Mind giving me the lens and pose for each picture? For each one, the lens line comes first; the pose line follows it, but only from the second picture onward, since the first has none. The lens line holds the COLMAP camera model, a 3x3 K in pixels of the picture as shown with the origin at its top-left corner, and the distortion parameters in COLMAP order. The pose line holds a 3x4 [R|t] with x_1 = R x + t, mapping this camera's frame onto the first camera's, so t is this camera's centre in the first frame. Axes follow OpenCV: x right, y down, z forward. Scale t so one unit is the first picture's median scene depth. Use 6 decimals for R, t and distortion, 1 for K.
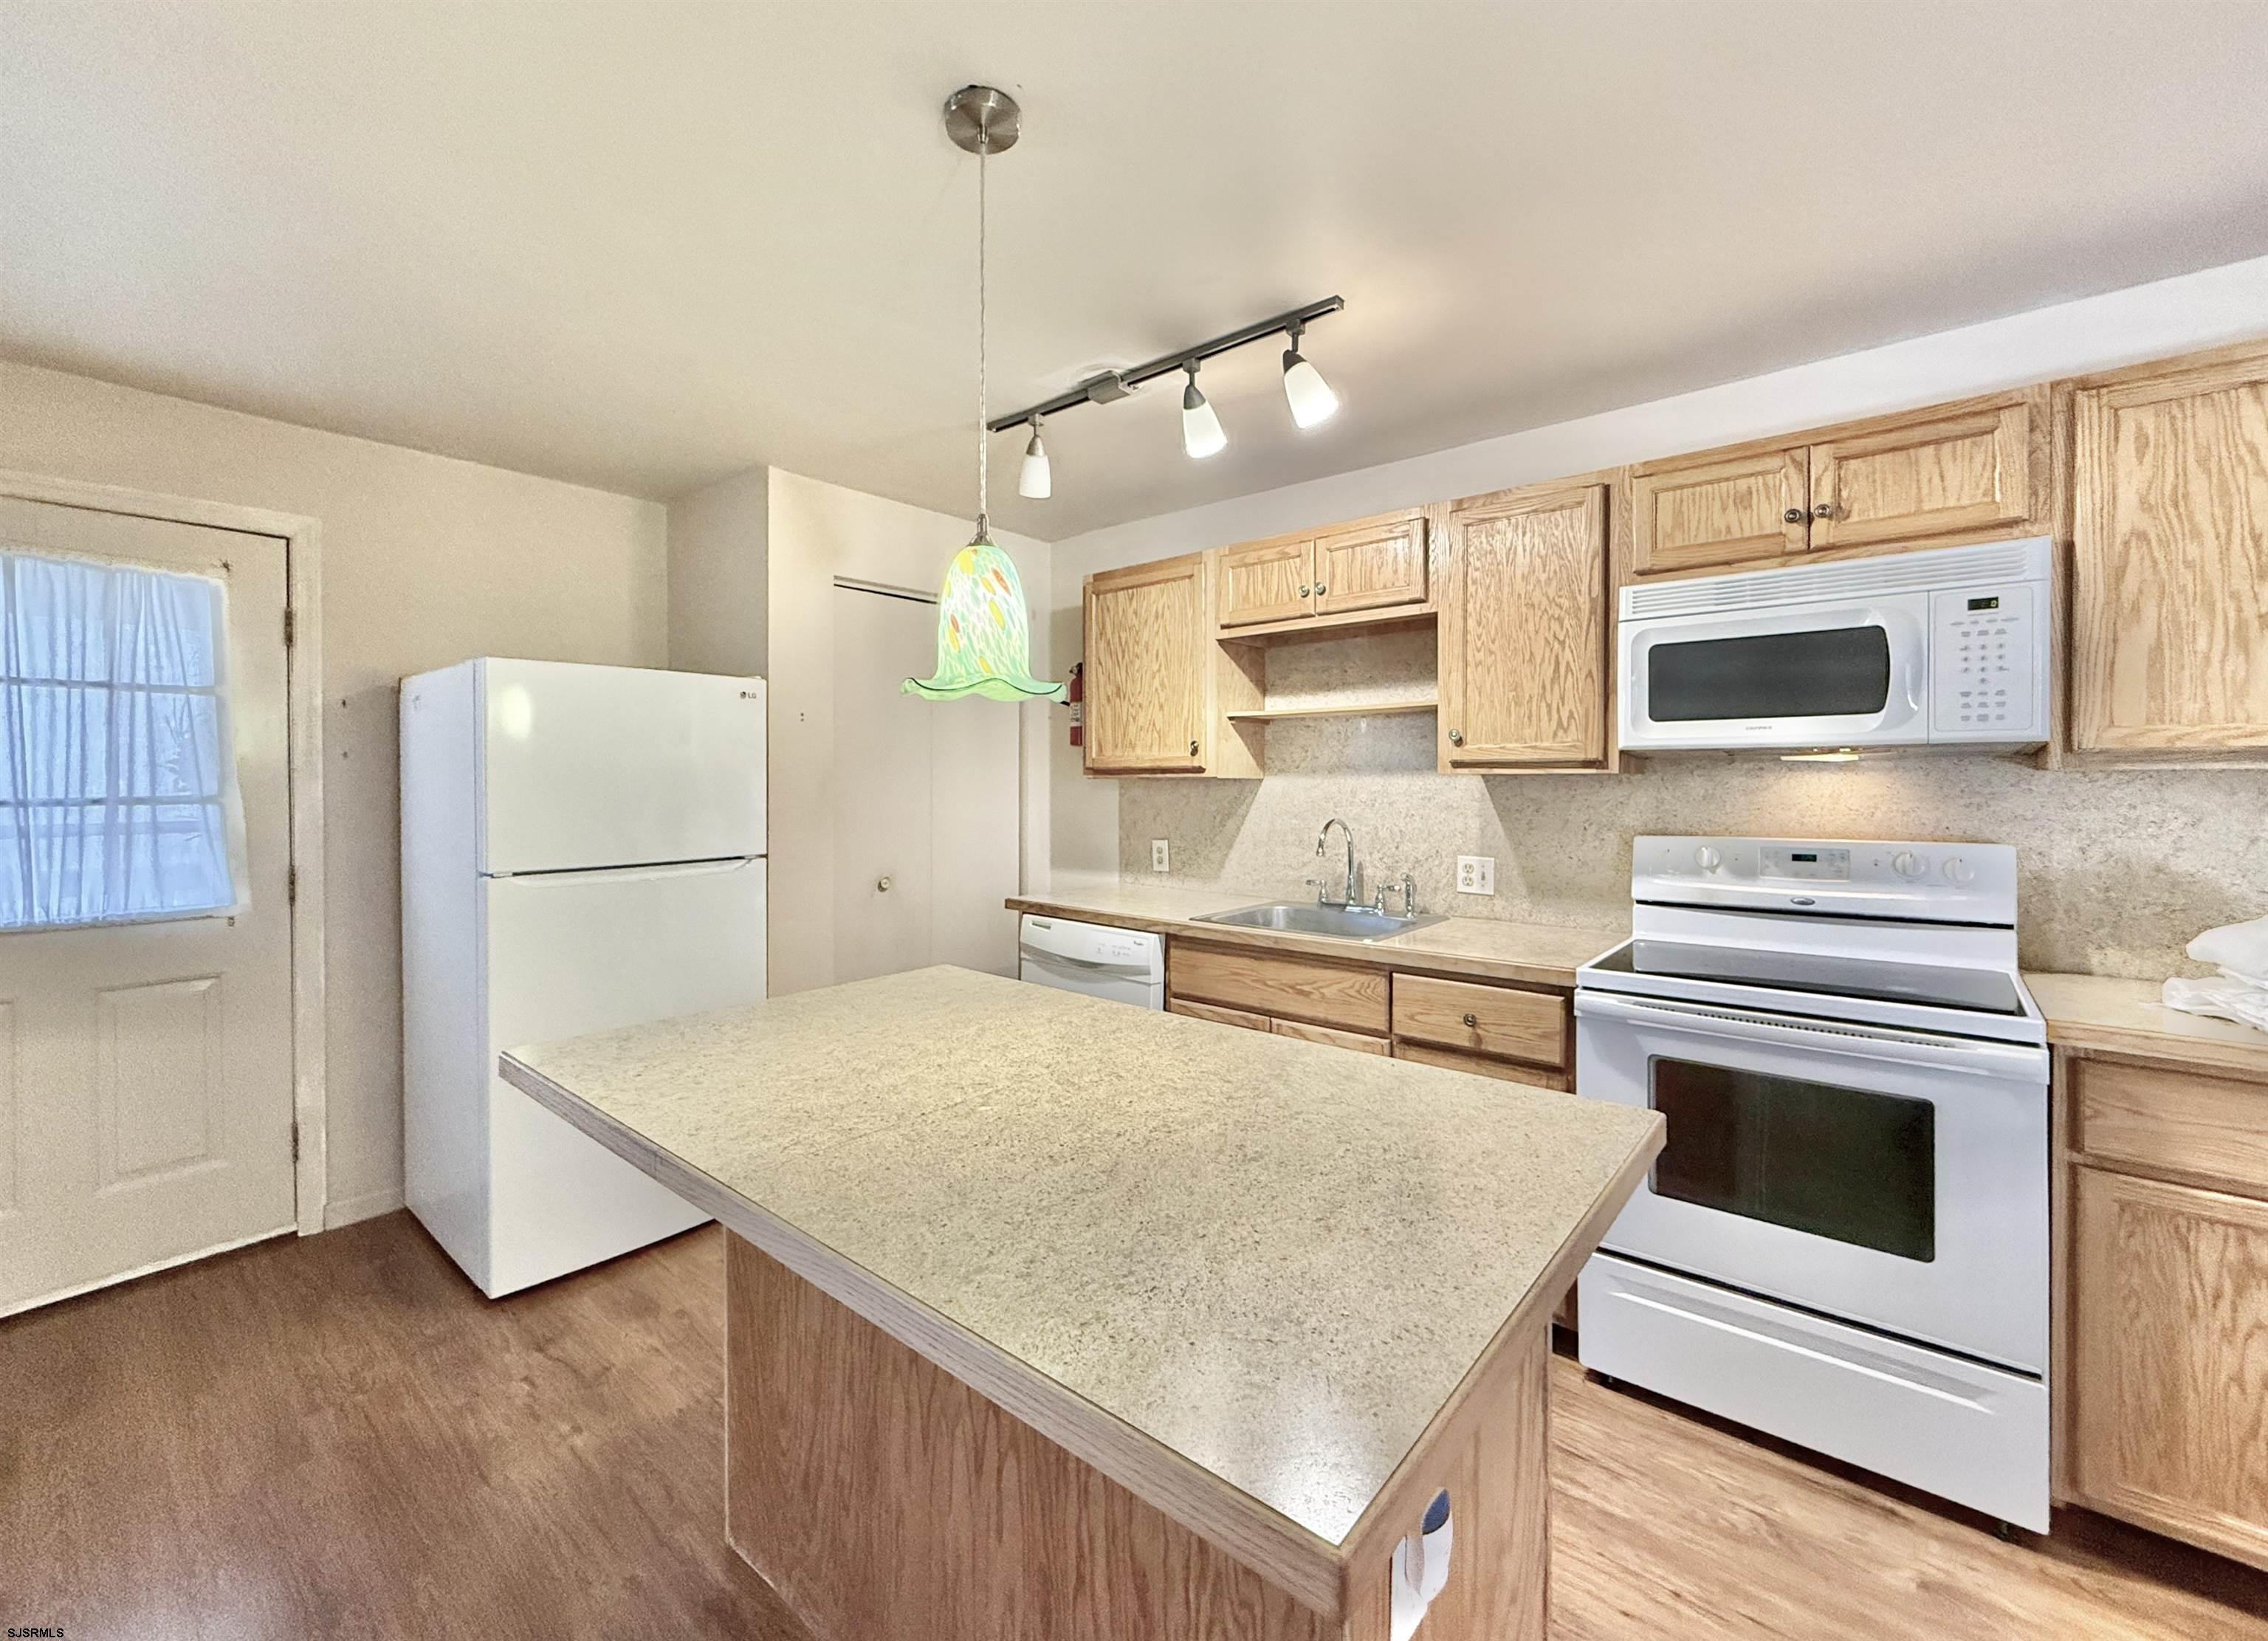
lens RADIAL K [[922.5, 0, 1137.7], [0, 922.5, 787.6], [0, 0, 1]] dist [0.001272, -0.000164]
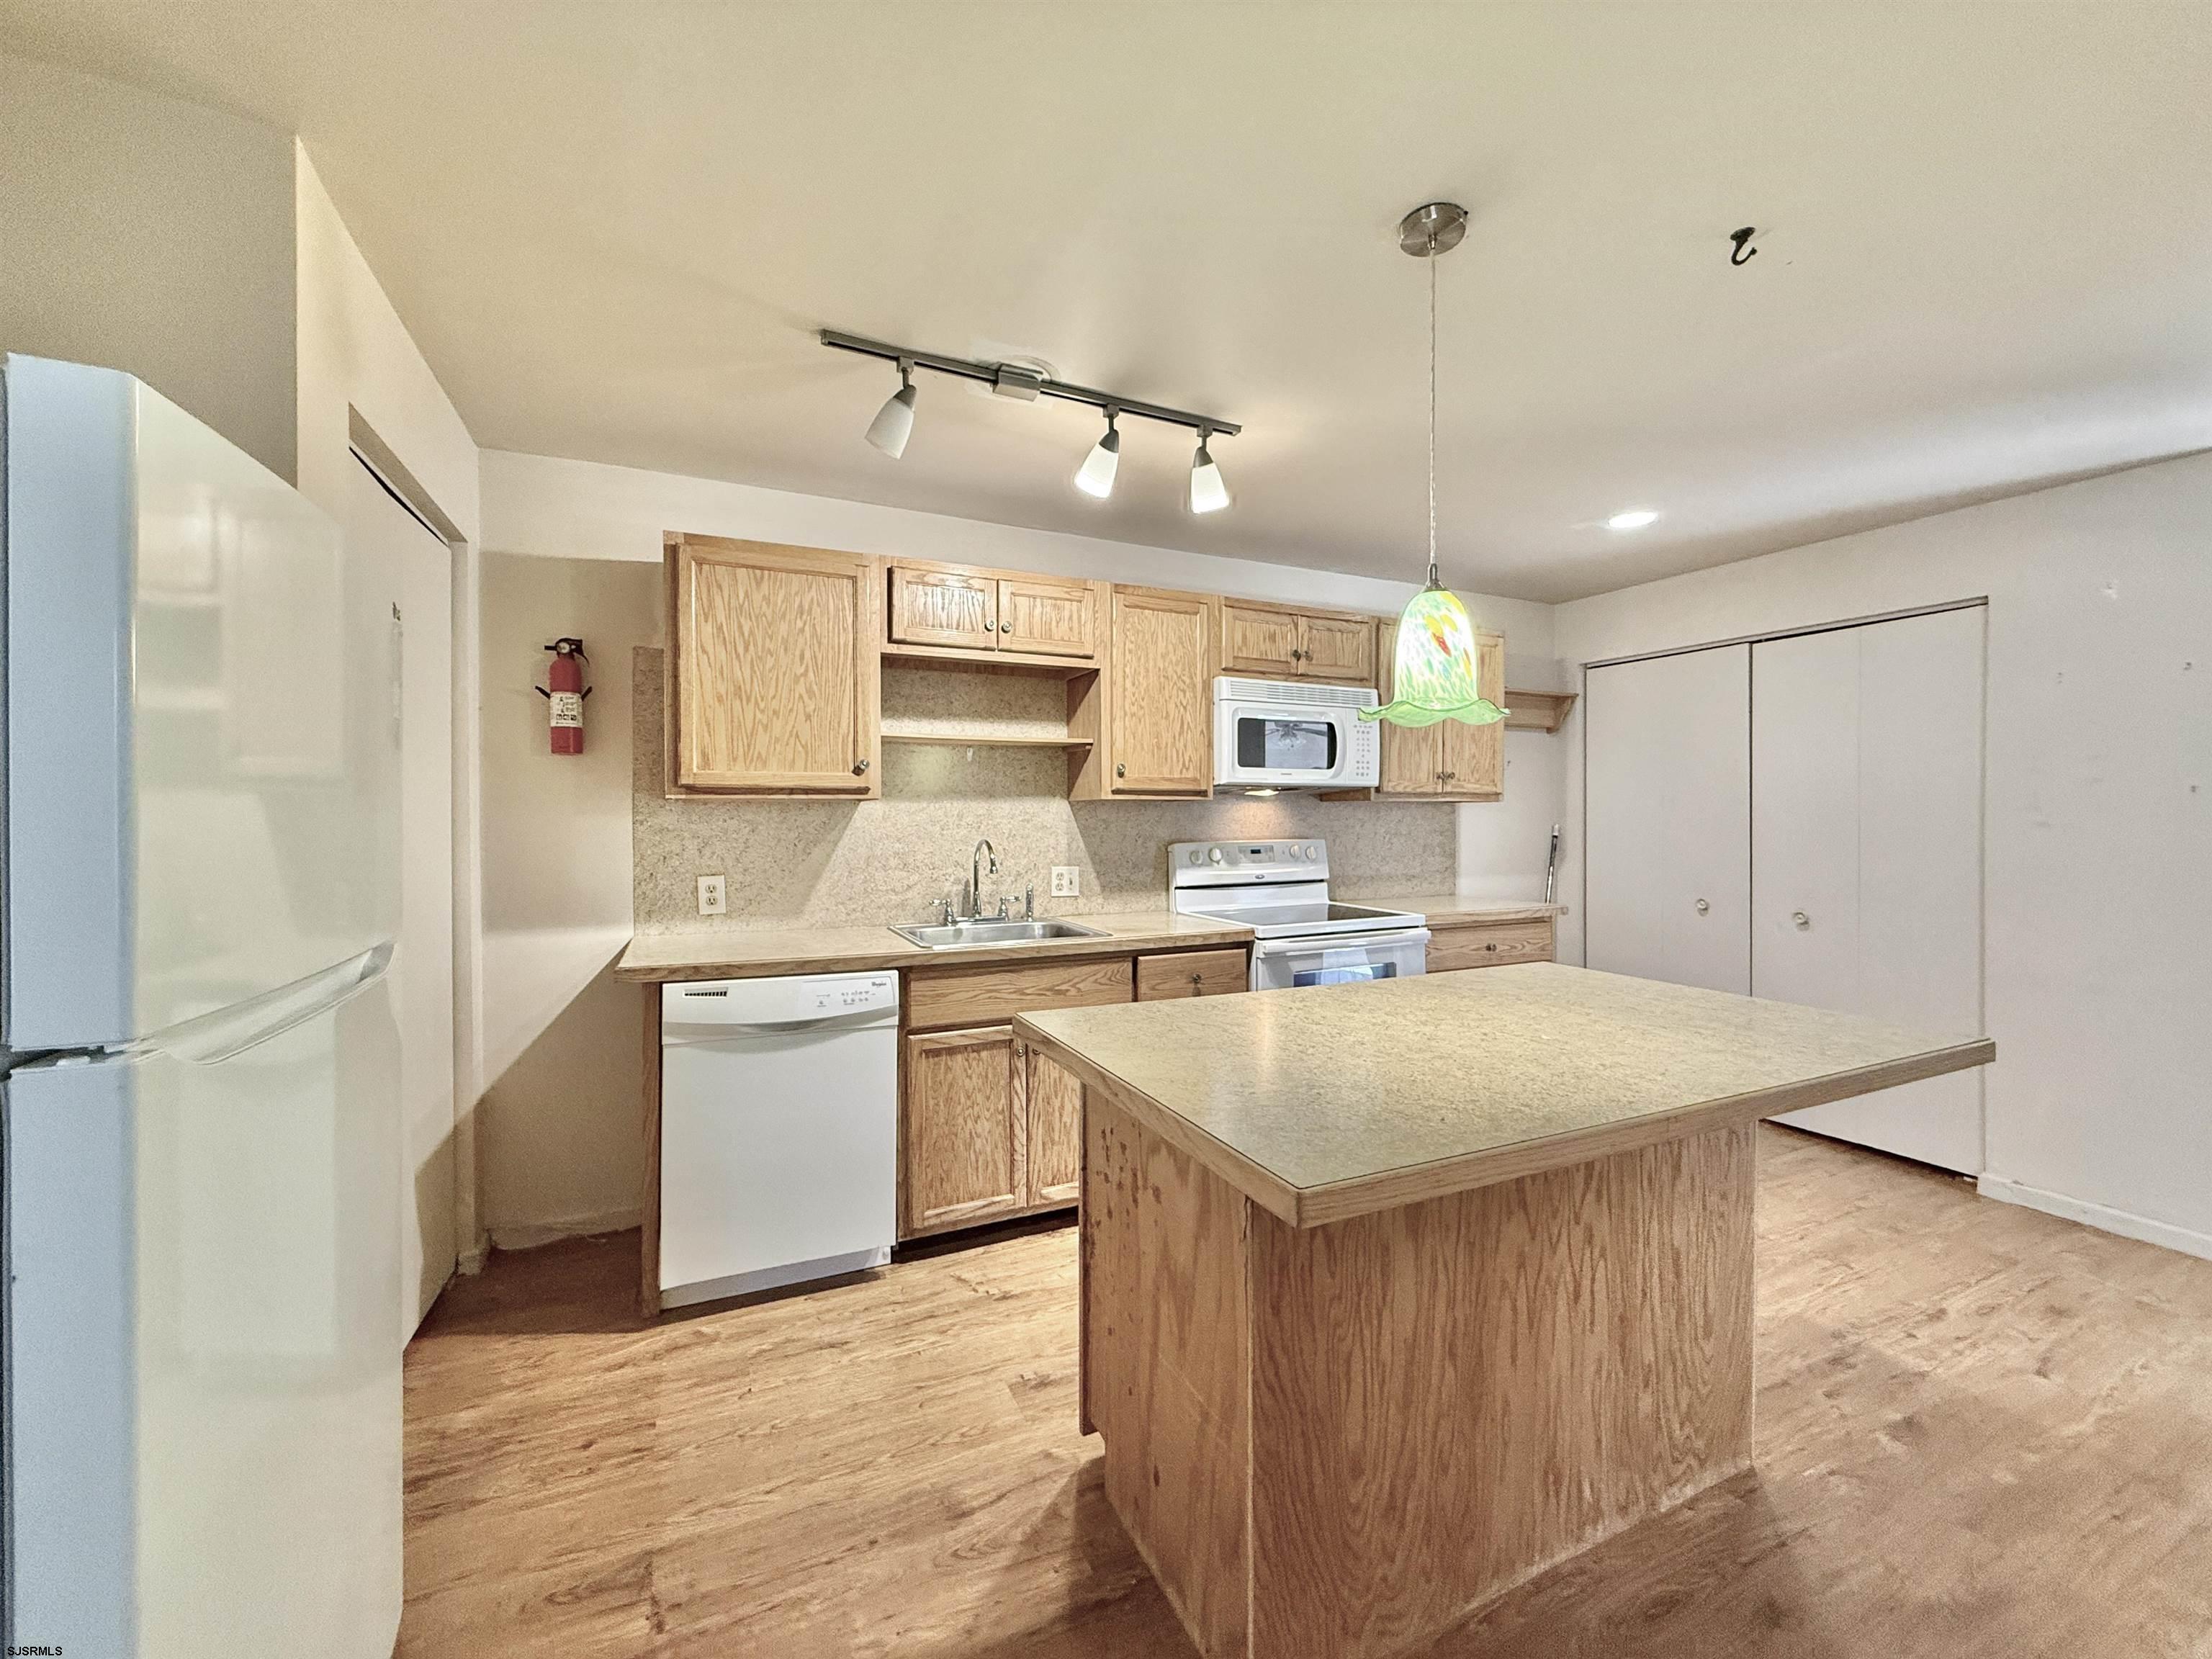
lens RADIAL K [[873.0, 0, 1106.0], [0, 873.0, 829.5], [0, 0, 1]] dist [0.001198, -0.000063]
pose [[0.422738, -0.012092, 0.906171, -0.741252], [0.008544, 0.999920, 0.009357, 0.015699], [-0.906212, 0.003787, 0.422807, 0.493988]]
